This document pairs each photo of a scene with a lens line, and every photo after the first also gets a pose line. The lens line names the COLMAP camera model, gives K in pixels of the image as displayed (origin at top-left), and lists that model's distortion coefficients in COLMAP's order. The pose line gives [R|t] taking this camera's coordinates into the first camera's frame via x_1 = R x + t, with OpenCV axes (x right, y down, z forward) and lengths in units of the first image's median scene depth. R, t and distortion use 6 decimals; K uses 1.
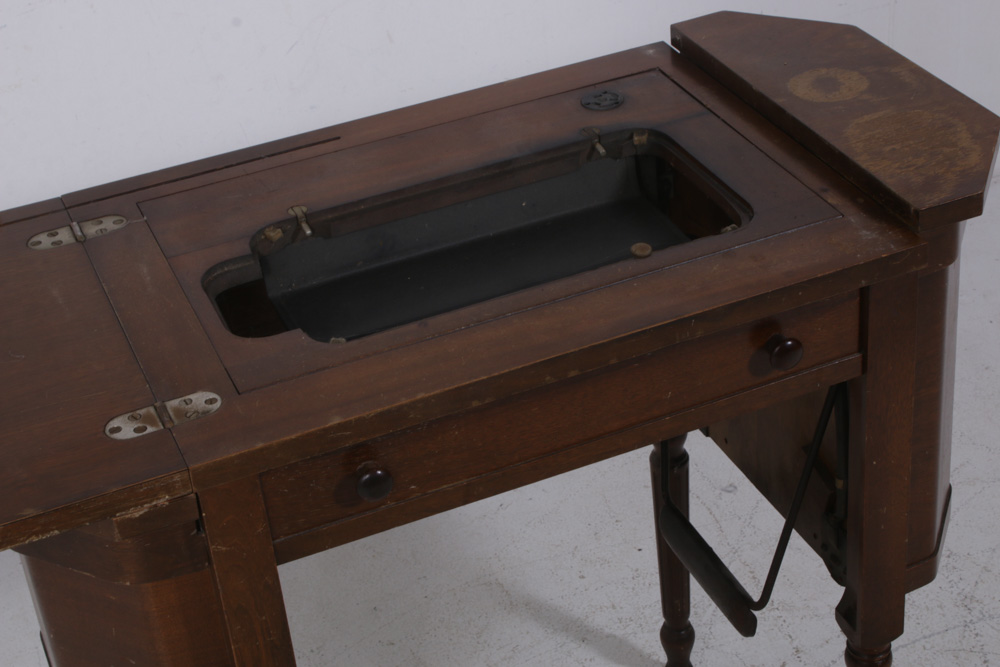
lens RADIAL K [[1862.8, 0, 487.6], [0, 1862.8, 315.7], [0, 0, 1]] dist [0.004989, 0.000000]
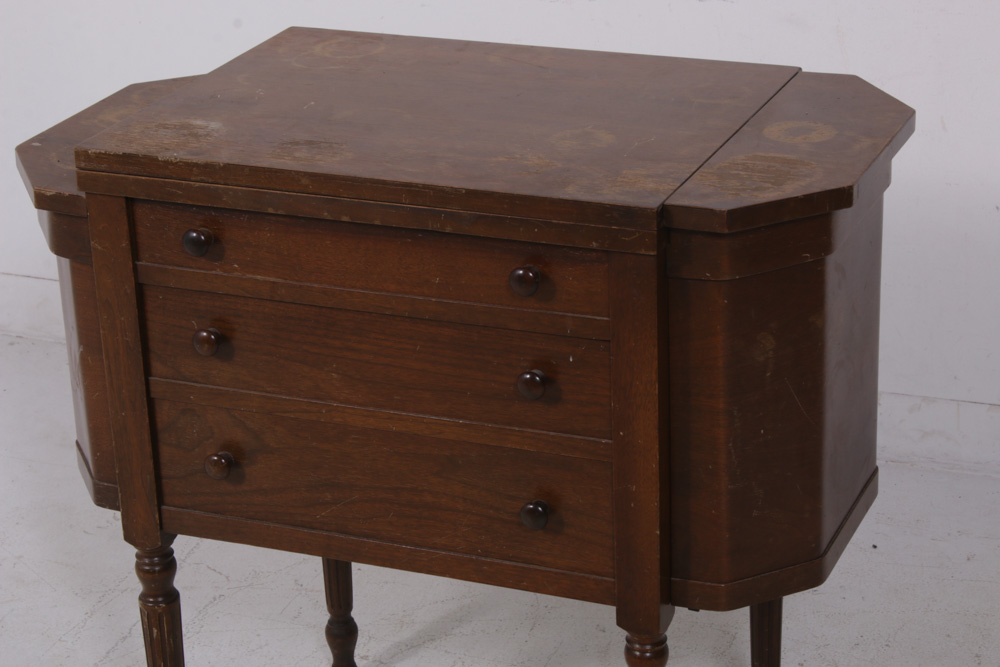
lens RADIAL K [[2381.4, 0, 507.1], [0, 2381.4, 329.6], [0, 0, 1]] dist [0.047237, 0.000000]
pose [[0.709504, 0.327646, -0.623901, 0.958581], [-0.398214, 0.916846, 0.028636, 0.008583], [0.581403, 0.228129, 0.780978, -0.146618]]
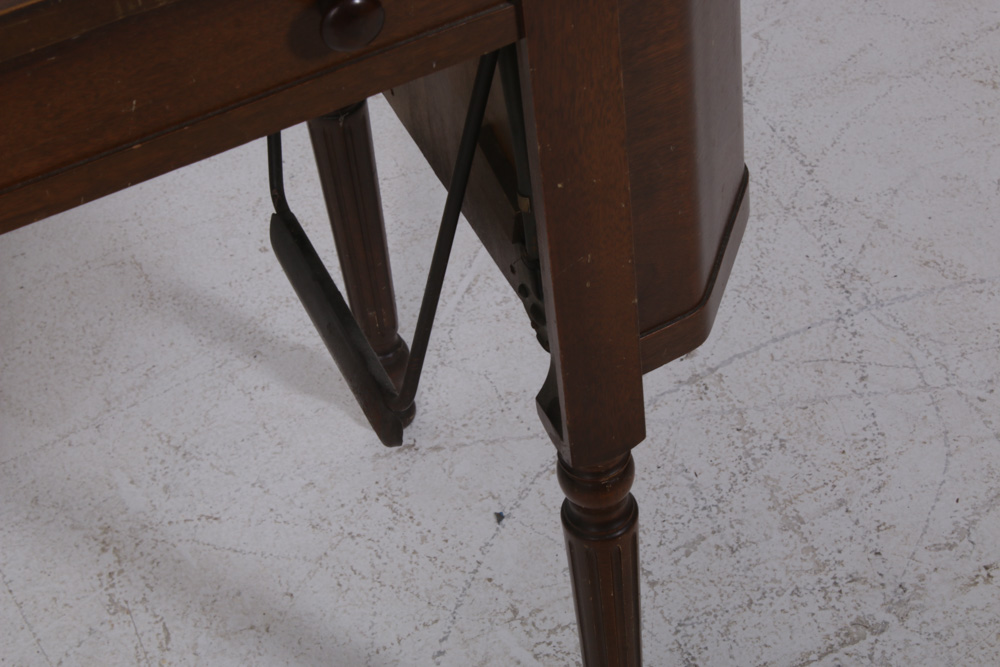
lens RADIAL K [[2381.4, 0, 520.3], [0, 2381.4, 334.0], [0, 0, 1]] dist [0.047237, 0.000000]
pose [[0.998870, -0.031075, 0.035947, 0.158037], [0.020967, 0.967125, 0.253434, -0.056813], [-0.042641, -0.252394, 0.966684, 0.274264]]
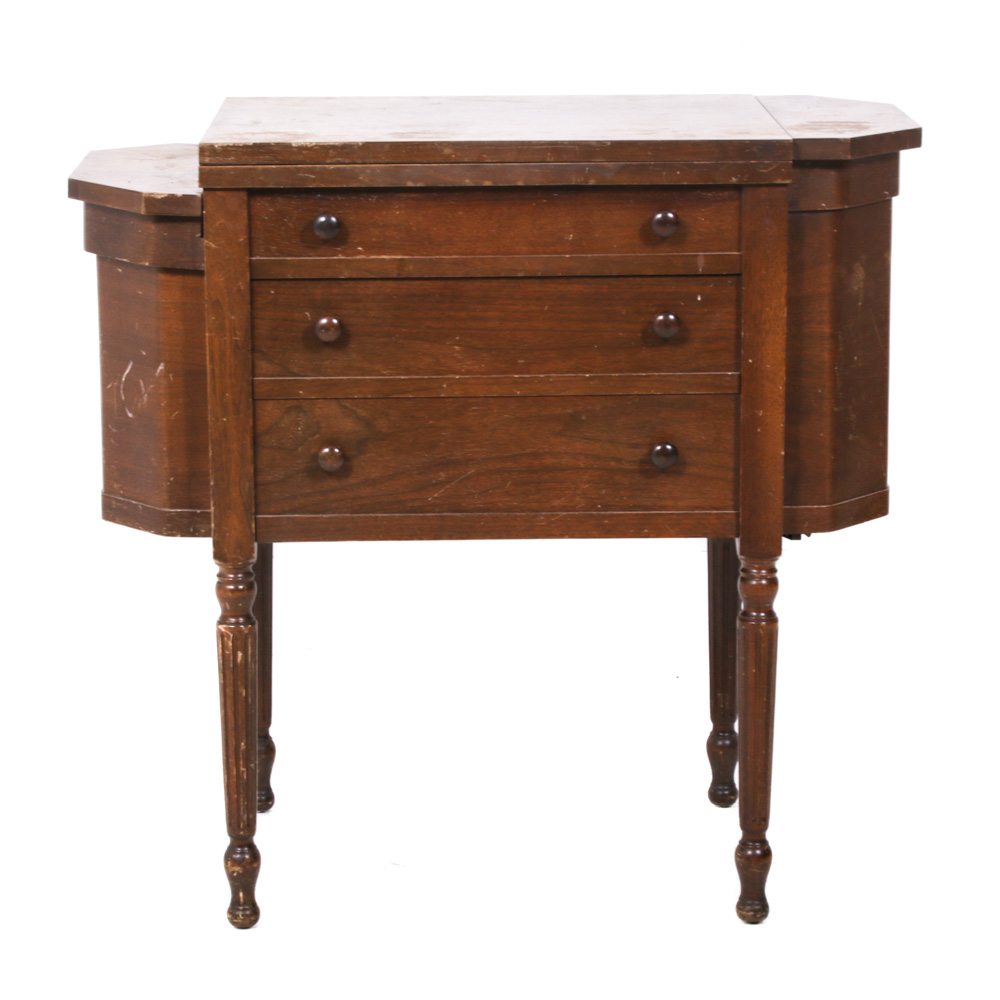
lens RADIAL K [[3453.0, 0, 494.5], [0, 3453.0, 500.0], [0, 0, 1]] dist [-0.019624, 0.000000]
pose [[0.928134, 0.160649, -0.335796, 0.777714], [-0.259678, 0.925756, -0.274853, 0.779758], [0.266710, 0.342299, 0.900942, -0.991541]]
